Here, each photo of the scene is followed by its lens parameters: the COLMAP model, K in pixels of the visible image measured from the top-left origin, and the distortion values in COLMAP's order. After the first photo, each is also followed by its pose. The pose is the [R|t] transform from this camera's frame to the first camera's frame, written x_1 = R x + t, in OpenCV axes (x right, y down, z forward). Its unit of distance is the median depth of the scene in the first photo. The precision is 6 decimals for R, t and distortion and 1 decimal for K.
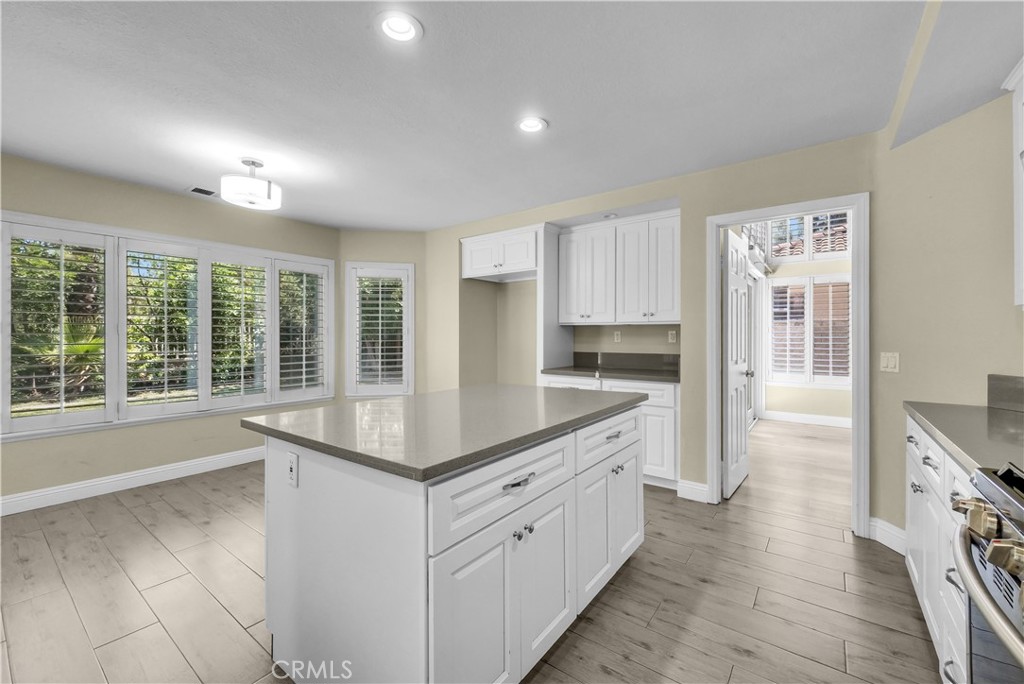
lens RADIAL K [[419.5, 0, 510.8], [0, 419.5, 338.8], [0, 0, 1]] dist [0.000058, 0.000704]
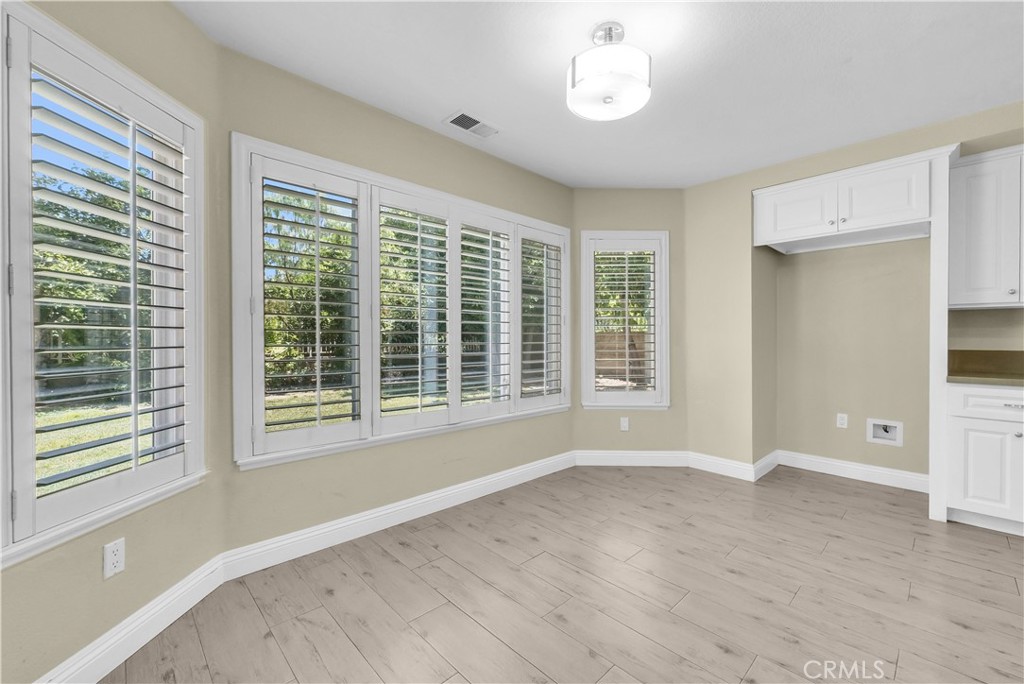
lens RADIAL K [[419.5, 0, 510.3], [0, 419.5, 345.4], [0, 0, 1]] dist [0.000058, 0.000704]
pose [[0.987639, 0.005150, -0.156664, -0.450193], [-0.003759, 0.999951, 0.009172, 0.022880], [0.156703, -0.008470, 0.987609, 0.247011]]
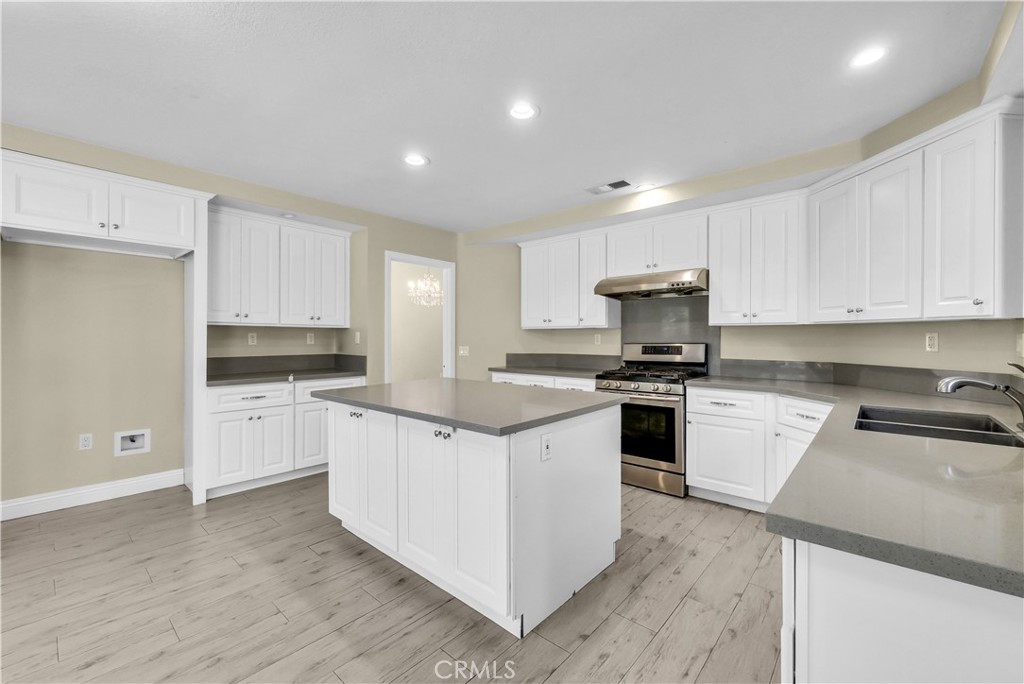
lens RADIAL K [[419.5, 0, 510.4], [0, 419.5, 338.7], [0, 0, 1]] dist [0.000058, 0.000704]
pose [[0.078140, 0.001369, 0.996941, -0.616405], [0.005996, 0.999980, -0.001844, -0.000157], [-0.996924, 0.006122, 0.078130, 0.358643]]
